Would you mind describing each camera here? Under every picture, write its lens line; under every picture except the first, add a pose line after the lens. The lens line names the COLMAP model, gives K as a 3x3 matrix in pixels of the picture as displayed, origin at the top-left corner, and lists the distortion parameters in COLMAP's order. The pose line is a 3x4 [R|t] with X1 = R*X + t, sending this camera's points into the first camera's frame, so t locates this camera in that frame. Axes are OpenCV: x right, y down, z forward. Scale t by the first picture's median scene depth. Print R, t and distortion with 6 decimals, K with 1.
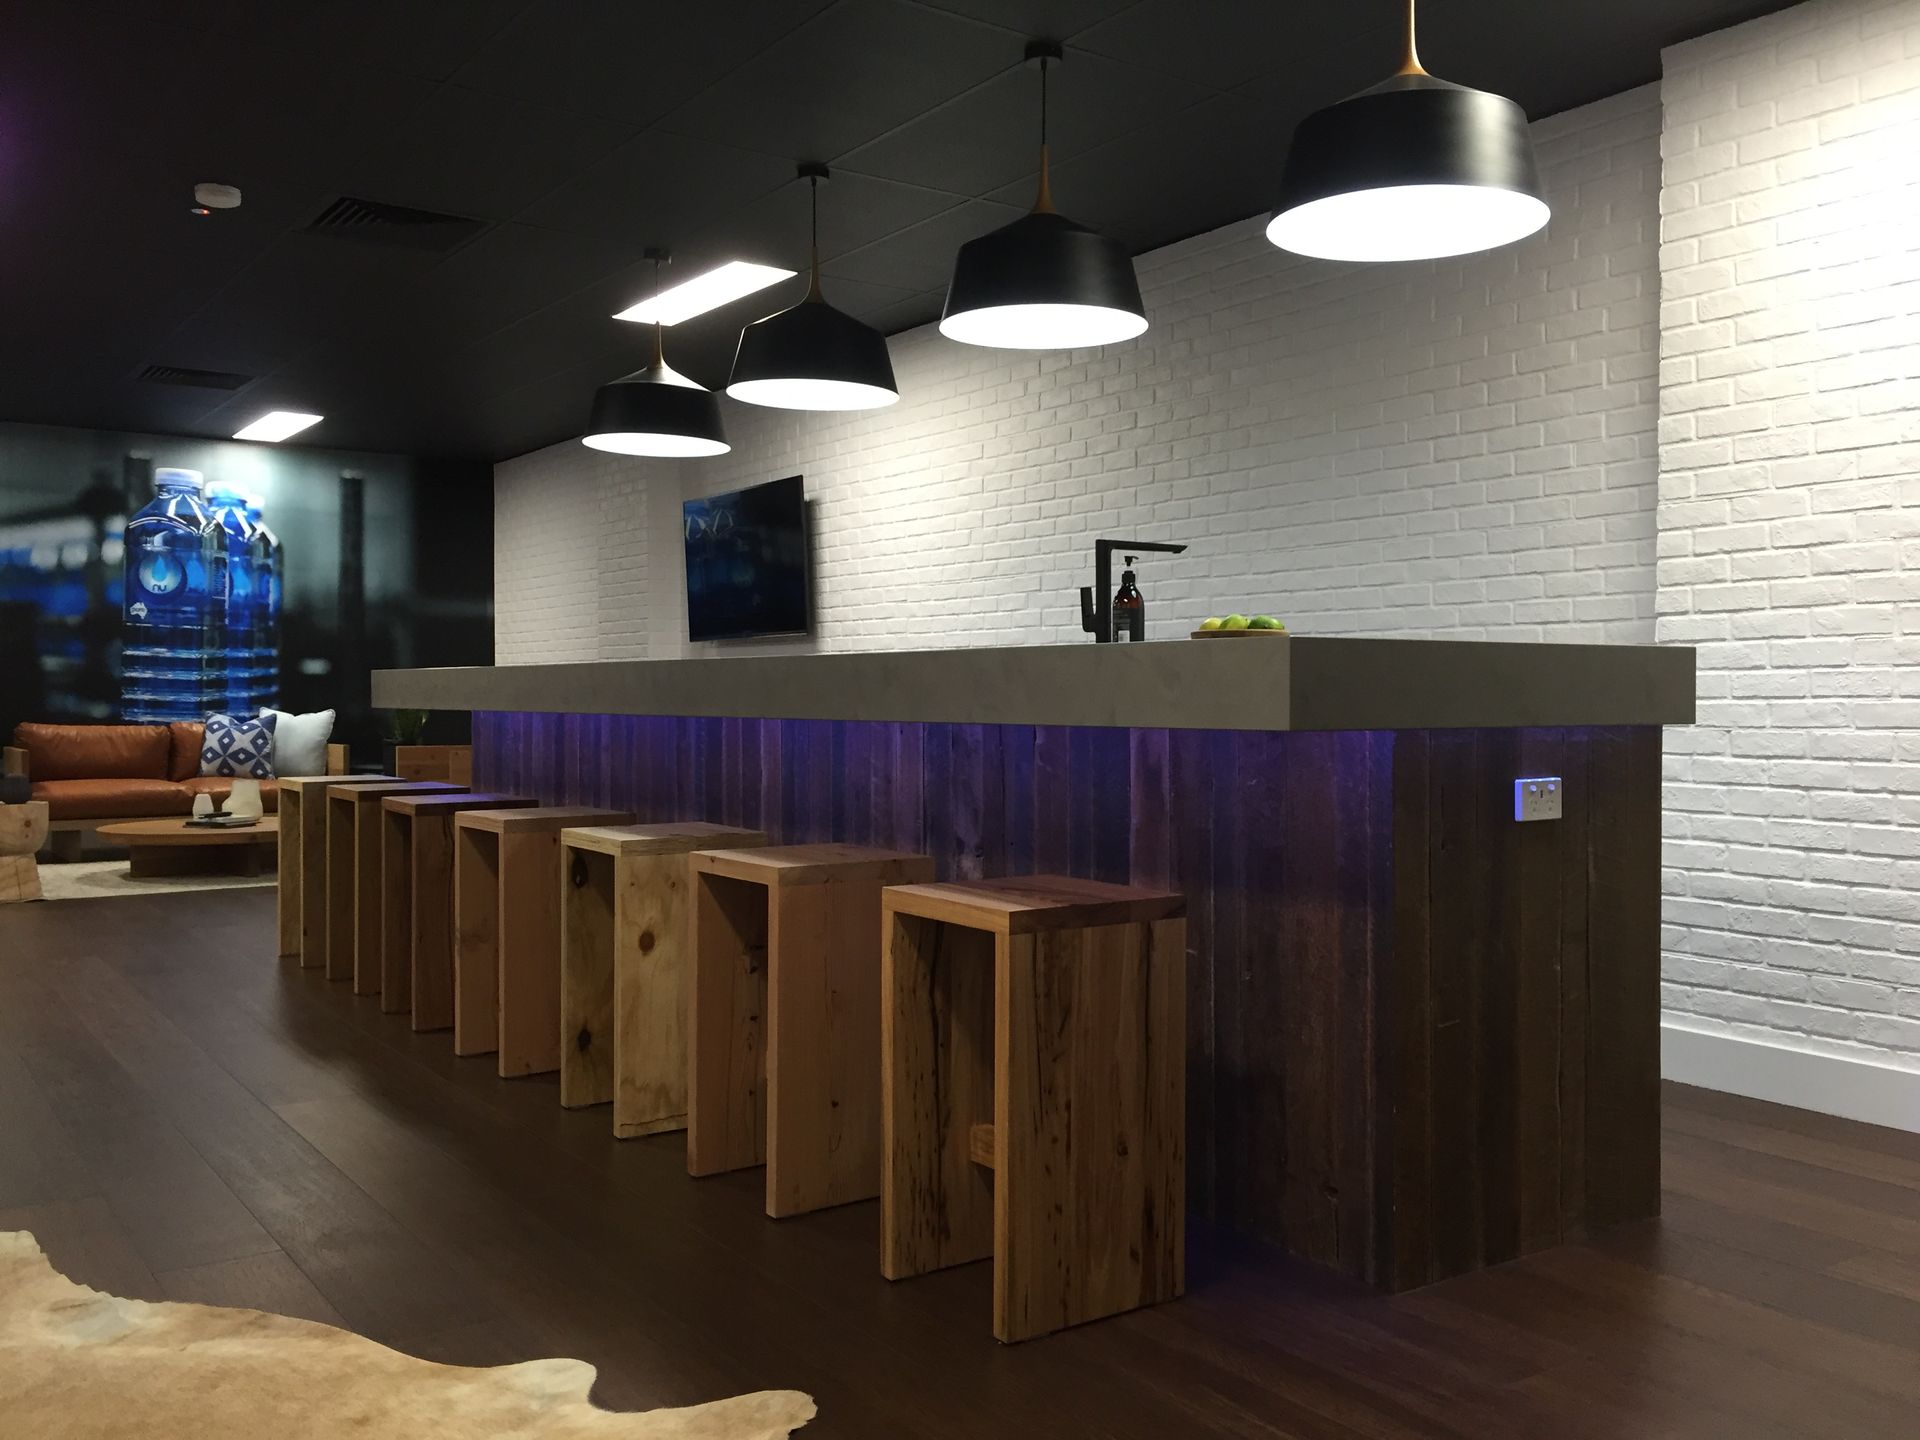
lens RADIAL K [[1641.9, 0, 967.1], [0, 1641.9, 722.5], [0, 0, 1]] dist [0.029668, -0.053474]
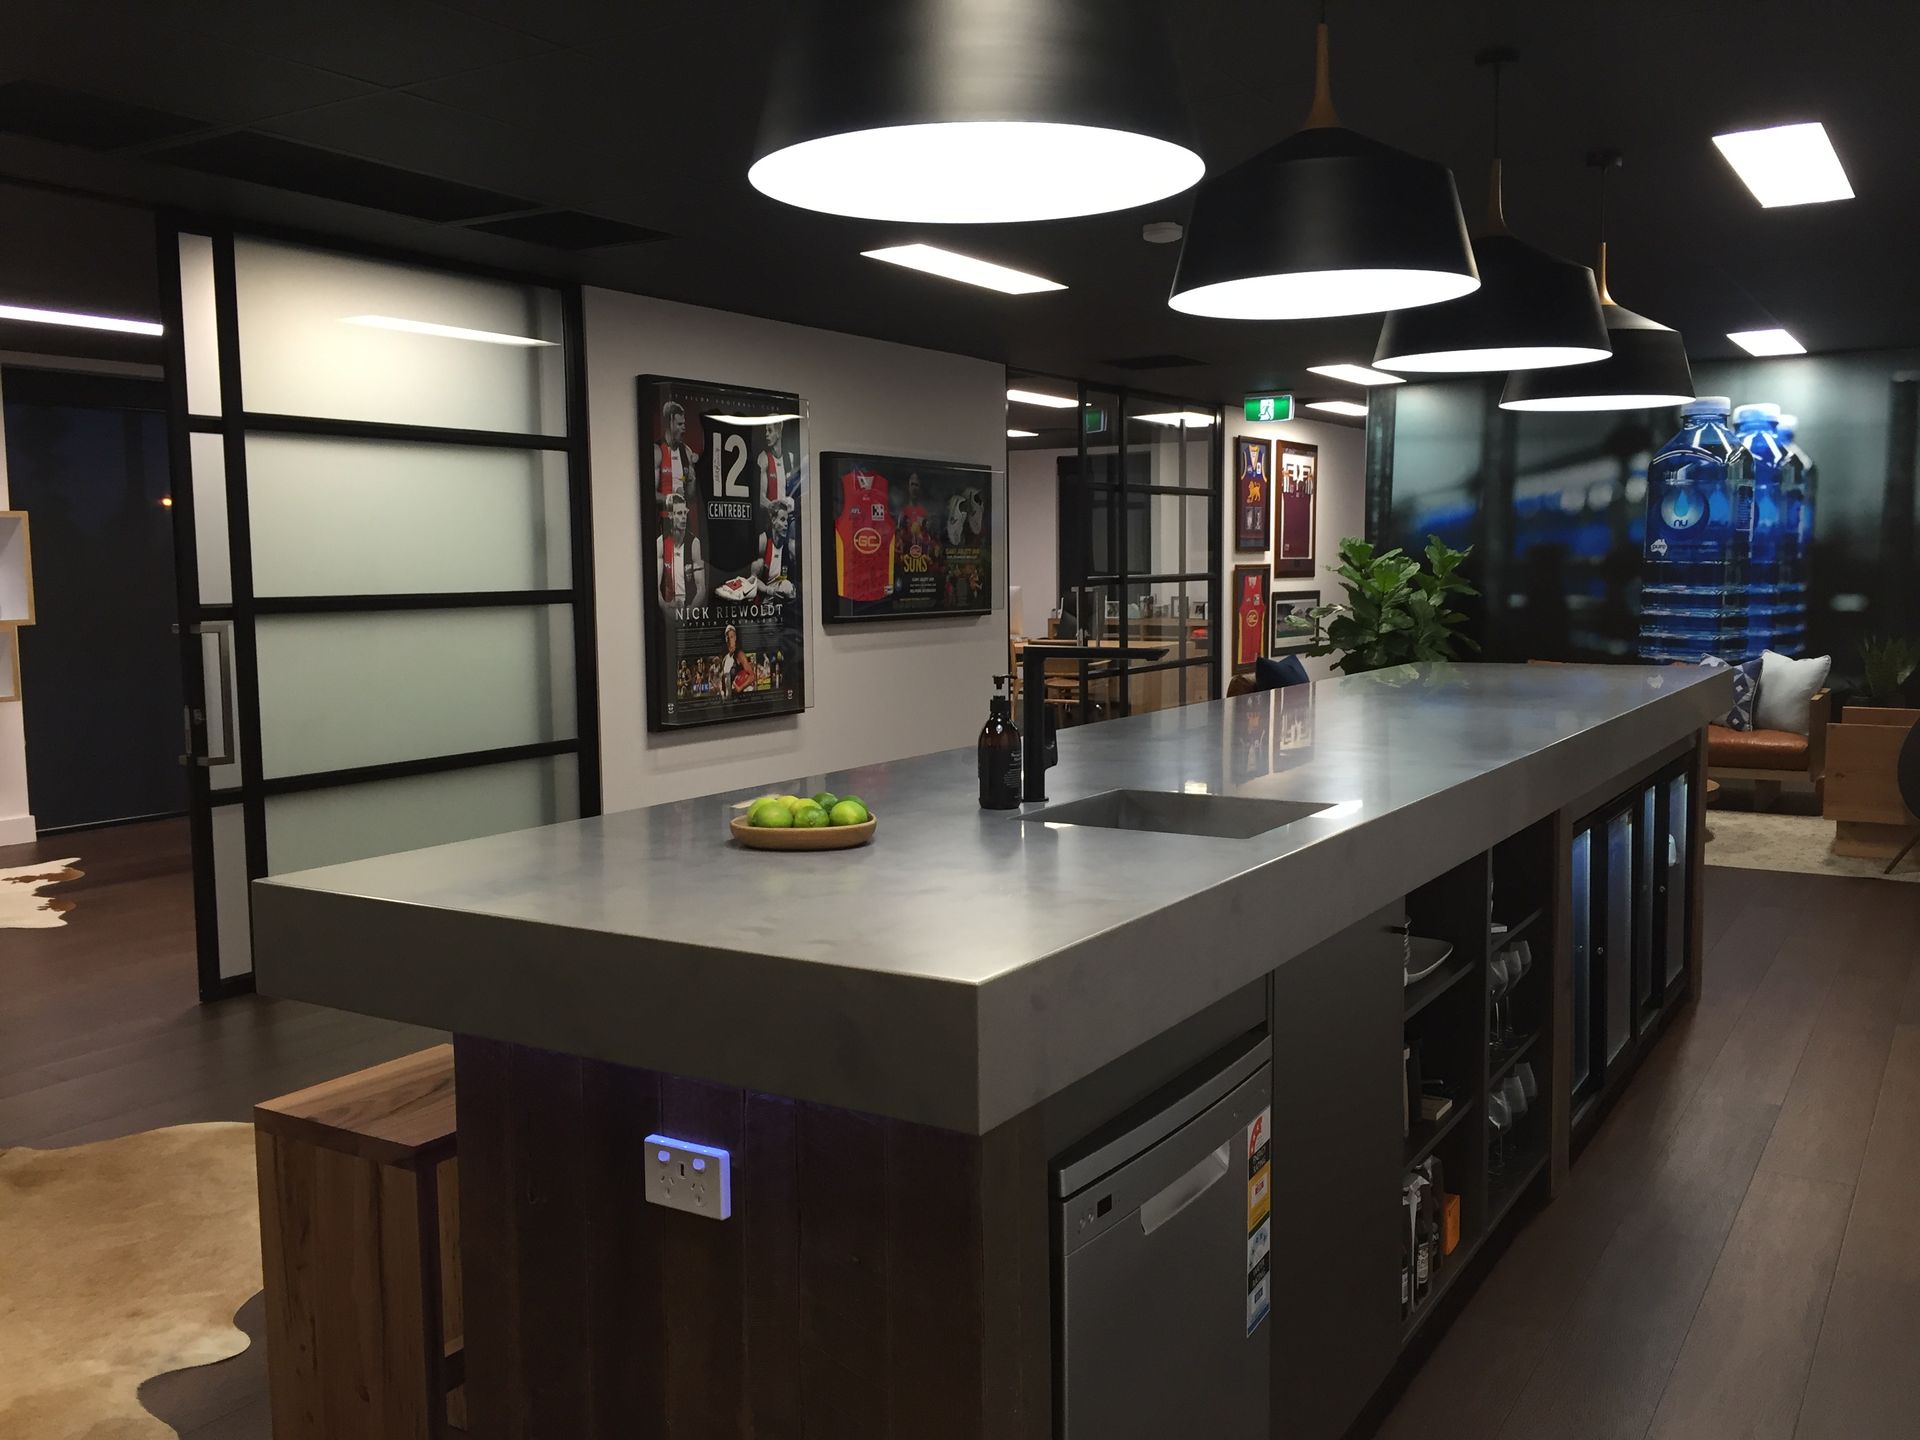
lens RADIAL K [[1641.9, 0, 968.3], [0, 1641.9, 710.2], [0, 0, 1]] dist [0.029668, -0.053474]
pose [[0.383001, 0.074439, -0.920744, 0.252044], [-0.002535, 0.996829, 0.079536, -0.047451], [0.923744, -0.028128, 0.381975, 0.233755]]
